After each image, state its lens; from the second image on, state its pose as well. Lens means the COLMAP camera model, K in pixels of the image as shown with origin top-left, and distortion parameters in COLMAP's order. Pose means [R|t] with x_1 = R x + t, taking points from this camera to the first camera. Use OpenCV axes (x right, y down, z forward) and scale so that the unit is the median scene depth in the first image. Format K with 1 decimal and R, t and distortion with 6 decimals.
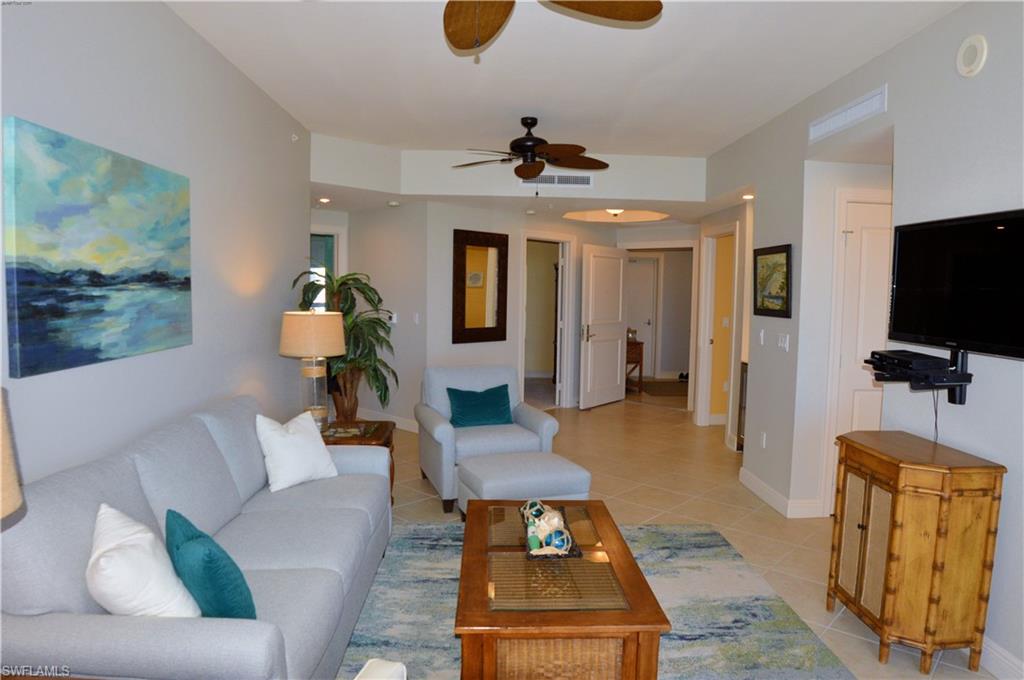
lens RADIAL K [[637.3, 0, 512.0], [0, 637.3, 340.0], [0, 0, 1]] dist [-0.091472, 0.002791]
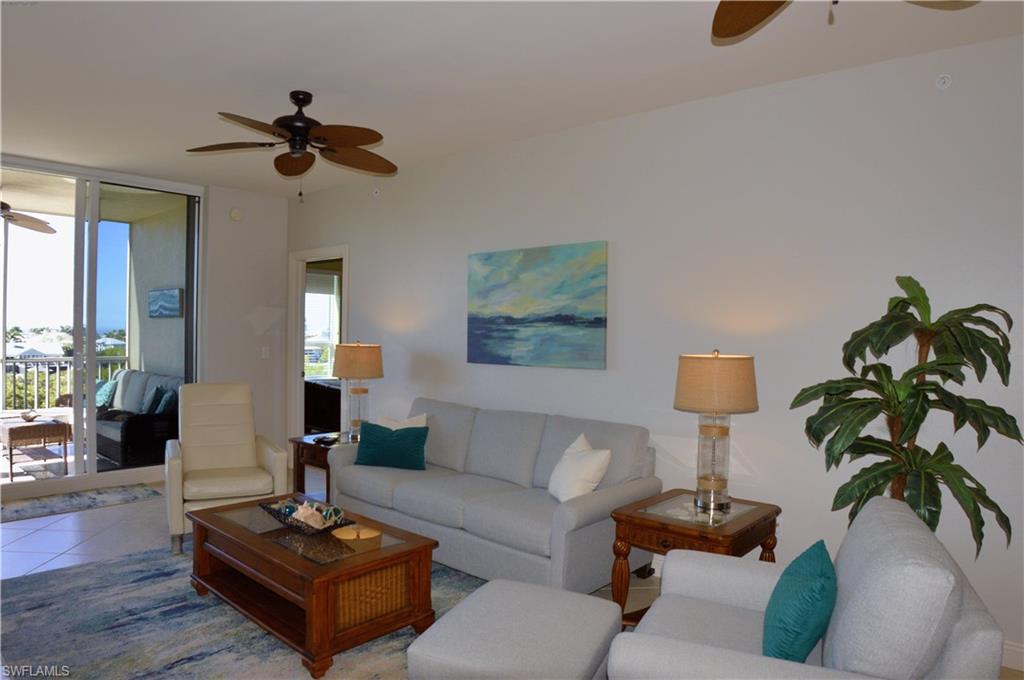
lens RADIAL K [[649.6, 0, 515.2], [0, 649.6, 338.1], [0, 0, 1]] dist [-0.100535, 0.016135]
pose [[-0.679710, -0.020168, -0.733204, 0.719538], [-0.082778, 0.995345, 0.049360, -0.135049], [0.728795, 0.094243, -0.678215, 2.193719]]
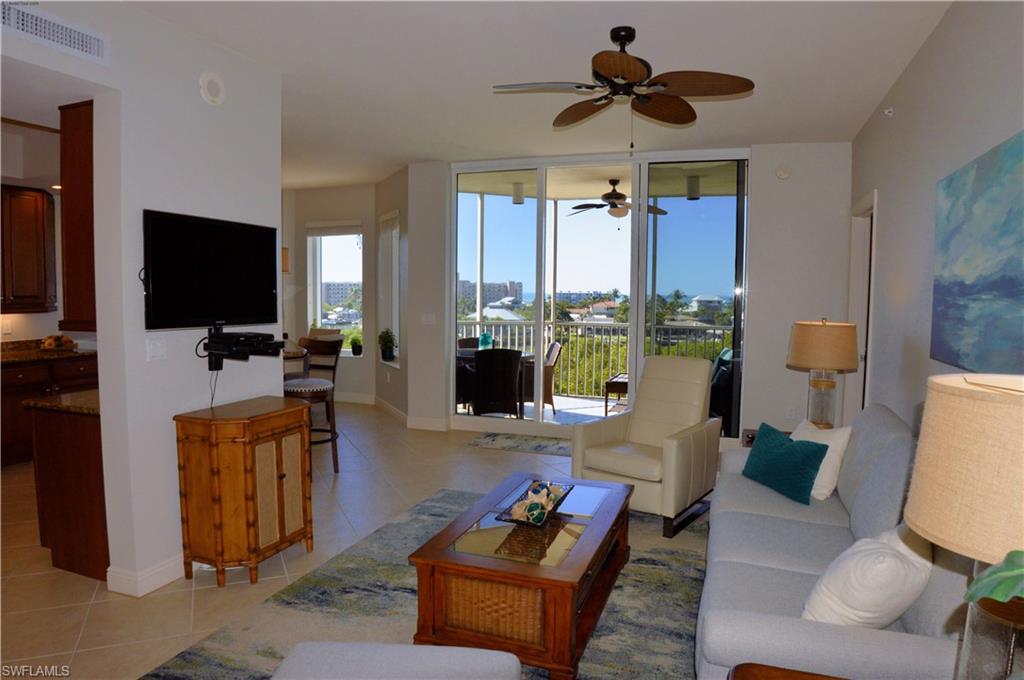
lens RADIAL K [[646.0, 0, 516.9], [0, 646.0, 338.2], [0, 0, 1]] dist [-0.103139, 0.020347]
pose [[-0.928136, -0.054346, 0.368252, -0.329309], [0.001531, 0.988719, 0.149774, -0.163444], [-0.372237, 0.139574, -0.917583, 2.110954]]
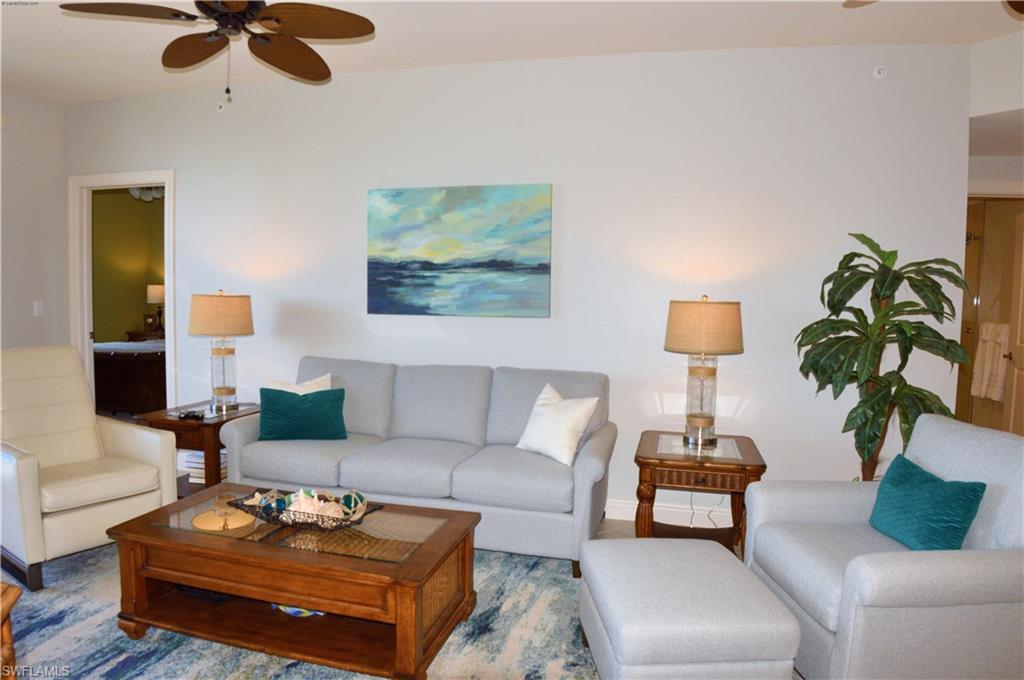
lens RADIAL K [[649.6, 0, 515.2], [0, 649.6, 338.1], [0, 0, 1]] dist [-0.100535, 0.016135]
pose [[-0.268803, 0.042753, -0.962246, 0.922265], [-0.097577, 0.992666, 0.071362, -0.048596], [0.958240, 0.113075, -0.262660, 1.594480]]
